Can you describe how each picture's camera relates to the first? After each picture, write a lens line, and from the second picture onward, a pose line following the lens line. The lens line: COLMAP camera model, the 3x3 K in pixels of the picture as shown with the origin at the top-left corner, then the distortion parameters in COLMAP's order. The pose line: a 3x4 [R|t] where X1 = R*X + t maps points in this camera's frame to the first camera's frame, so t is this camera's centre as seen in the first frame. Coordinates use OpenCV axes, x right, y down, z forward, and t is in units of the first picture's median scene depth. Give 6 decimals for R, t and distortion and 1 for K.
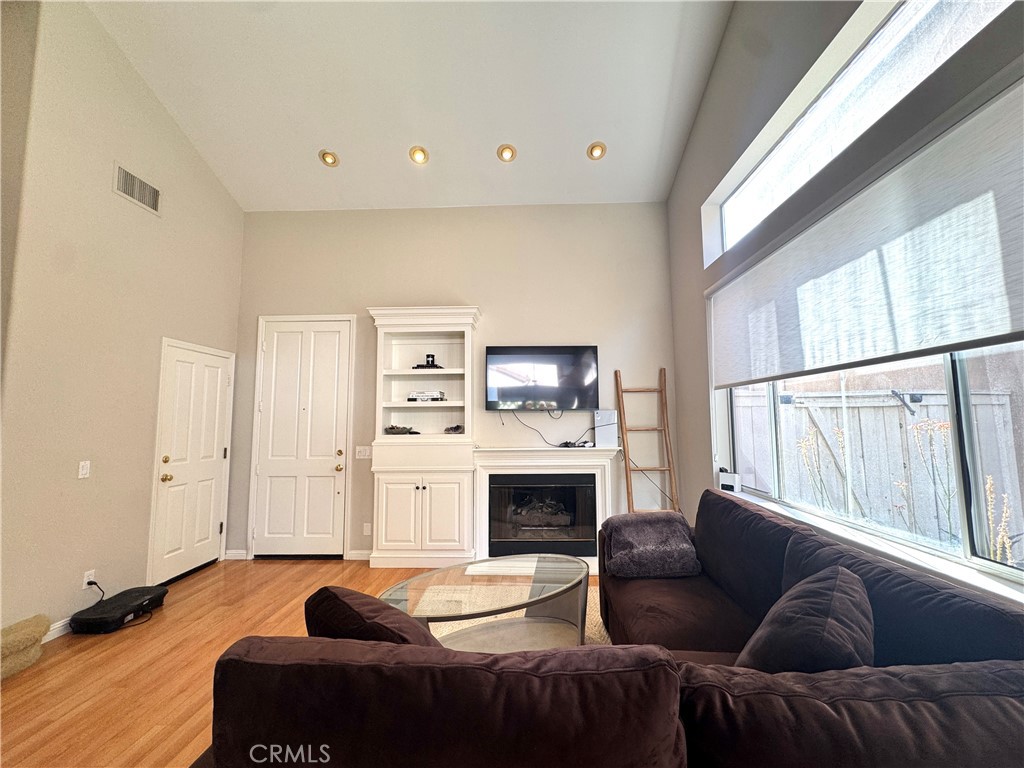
lens RADIAL K [[422.5, 0, 517.4], [0, 422.5, 382.9], [0, 0, 1]] dist [-0.001785, 0.000370]
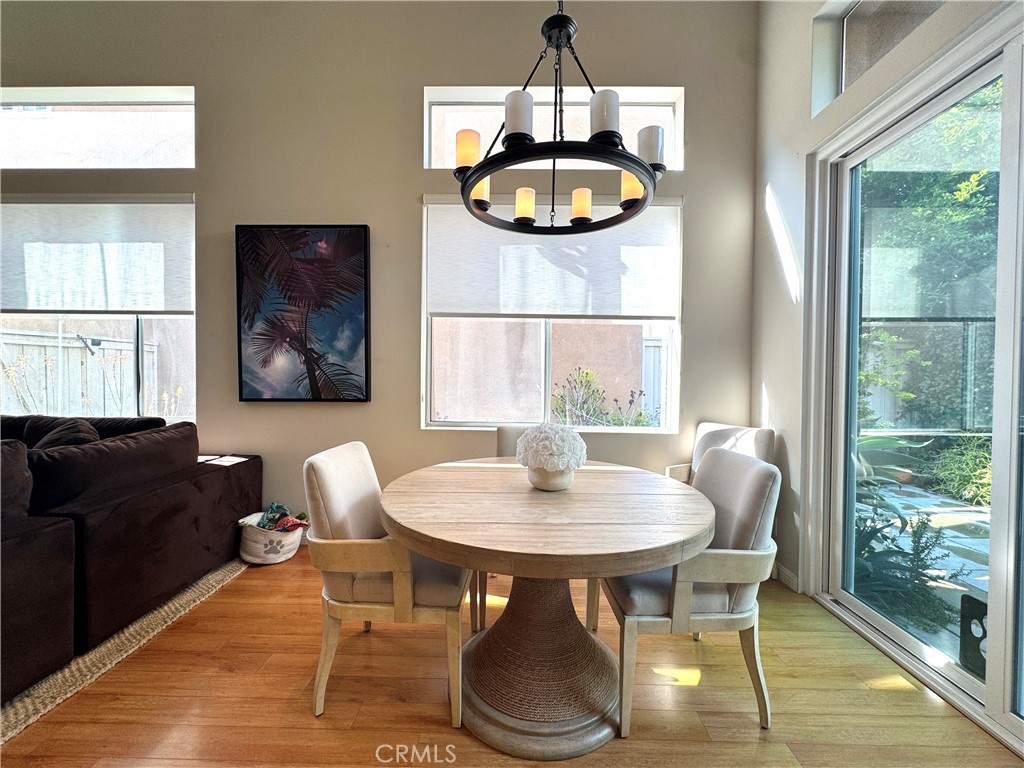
lens RADIAL K [[412.1, 0, 512.0], [0, 412.1, 384.0], [0, 0, 1]] dist [-0.006469, 0.000981]
pose [[-0.008729, -0.012763, 0.999880, -0.334626], [-0.103221, 0.994589, 0.011794, 0.016933], [-0.994620, -0.103106, -0.010000, -0.277528]]
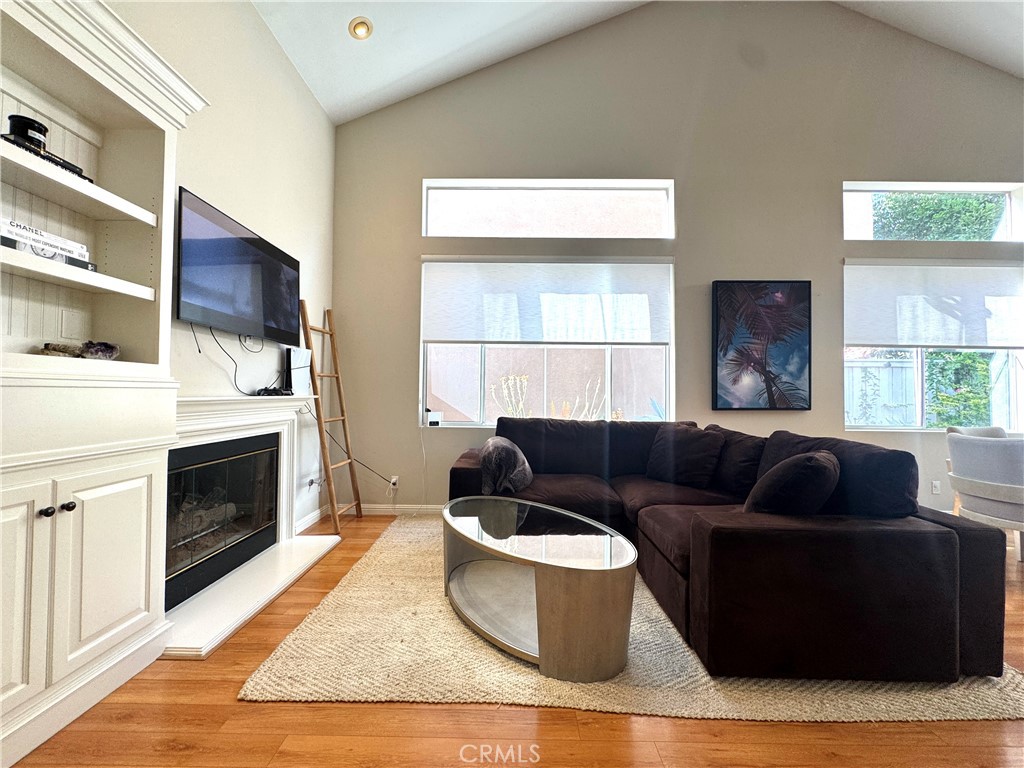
lens RADIAL K [[412.1, 0, 512.0], [0, 412.1, 384.0], [0, 0, 1]] dist [-0.006469, 0.000981]
pose [[-0.018625, 0.031636, 0.999326, -0.555558], [-0.100203, 0.994408, -0.033348, 0.118079], [-0.994793, -0.100757, -0.015351, 0.631660]]
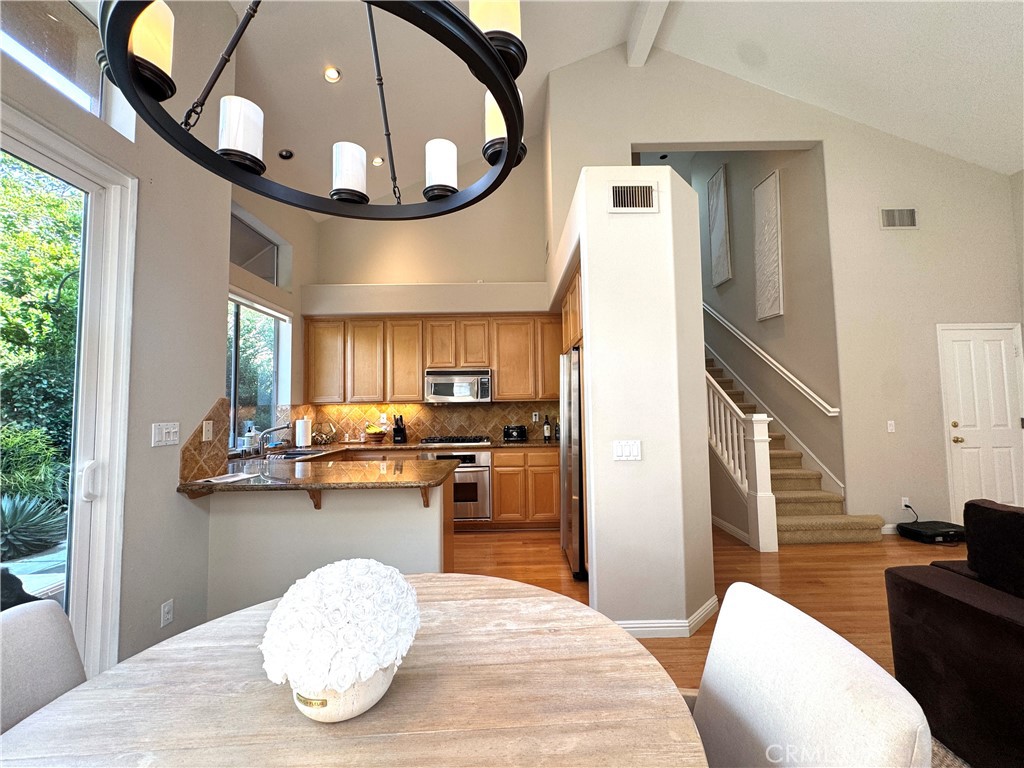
lens RADIAL K [[412.1, 0, 512.0], [0, 412.1, 384.0], [0, 0, 1]] dist [-0.006469, 0.000981]
pose [[0.034522, -0.050581, -0.998123, 0.250250], [0.107660, 0.993095, -0.046602, -0.011791], [0.993588, -0.105849, 0.039729, -0.244299]]
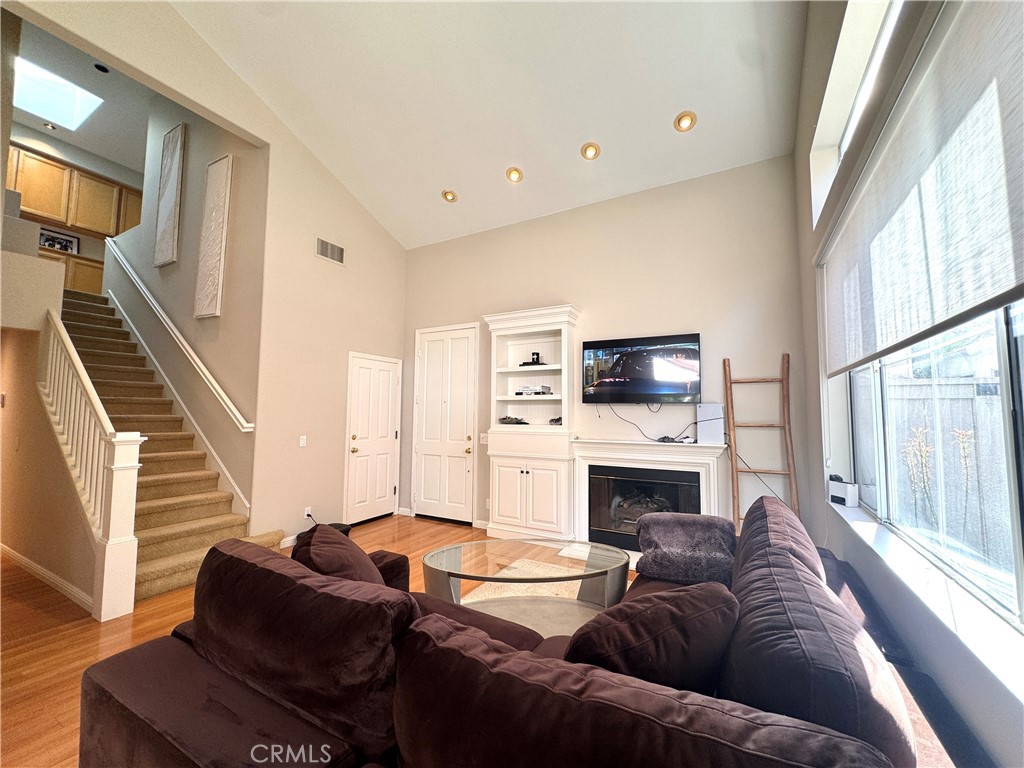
lens RADIAL K [[412.1, 0, 512.0], [0, 412.1, 384.0], [0, 0, 1]] dist [-0.006469, 0.000981]
pose [[0.886813, -0.019162, -0.461731, 0.244760], [0.027898, 0.999538, 0.012100, 0.000064], [0.461286, -0.023612, 0.886937, 0.018883]]
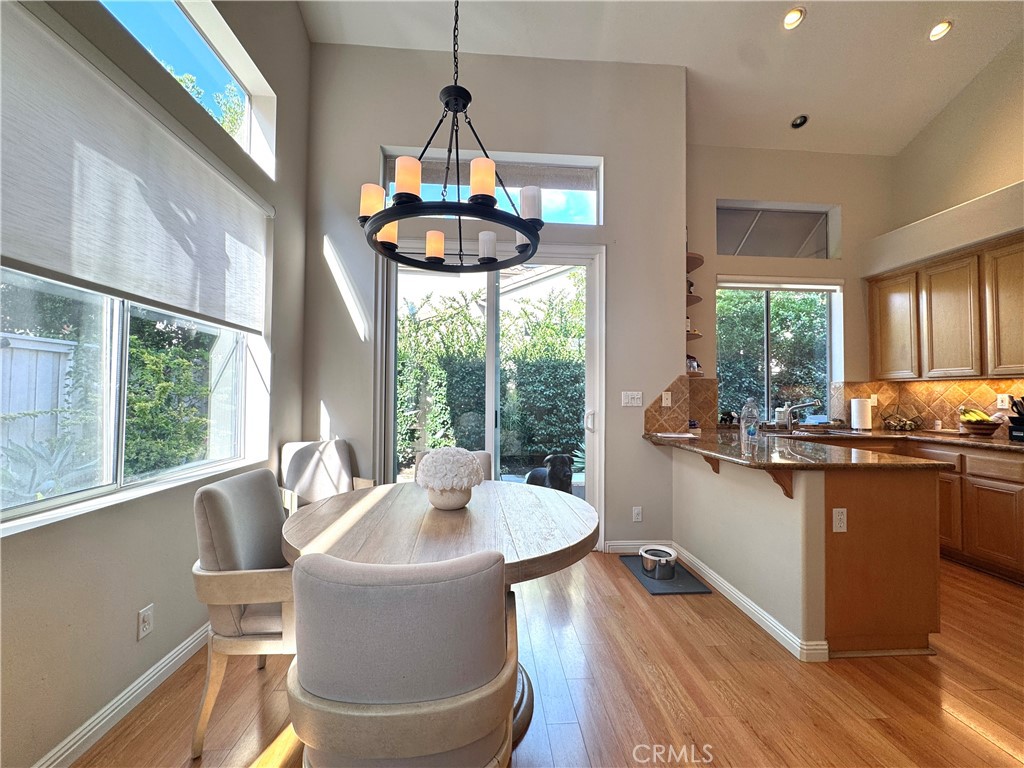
lens RADIAL K [[412.1, 0, 512.0], [0, 412.1, 384.0], [0, 0, 1]] dist [-0.006469, 0.000981]
pose [[-0.995272, -0.001801, -0.097109, 0.033093], [0.009341, 0.993418, -0.114165, 0.039388], [0.096675, -0.114533, -0.988704, 0.106976]]
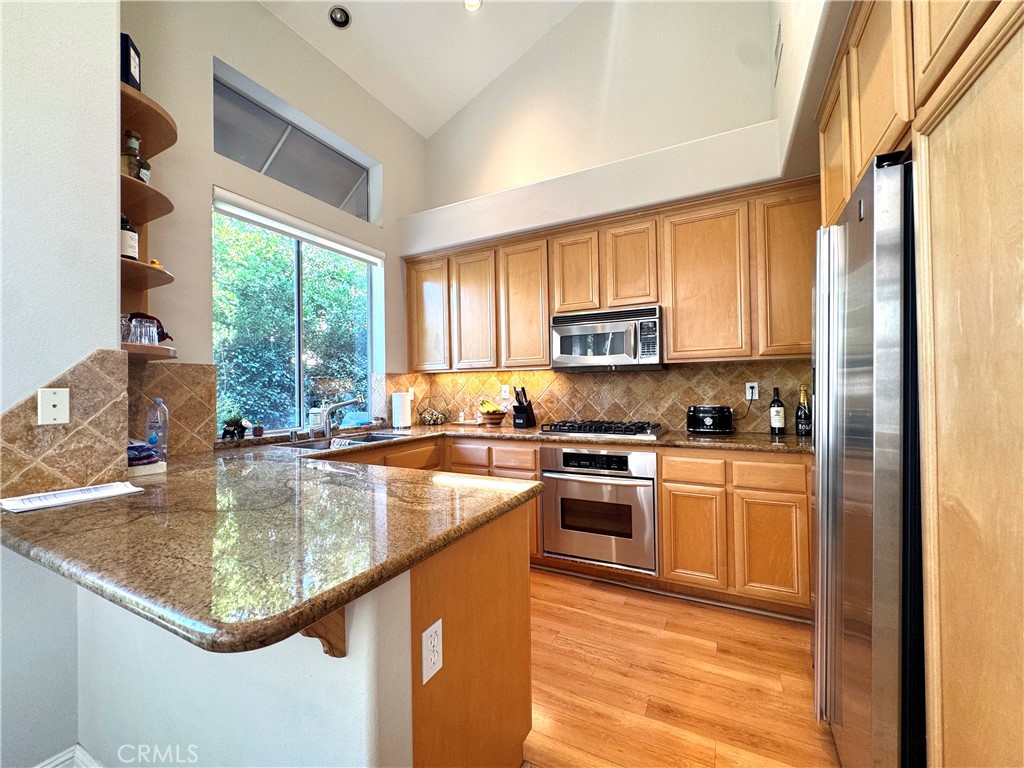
lens RADIAL K [[412.1, 0, 512.0], [0, 412.1, 384.0], [0, 0, 1]] dist [-0.006469, 0.000981]
pose [[-0.436036, 0.006683, -0.899905, -0.209674], [0.101955, 0.993901, -0.042020, 0.013069], [0.894135, -0.110072, -0.434058, -0.193679]]
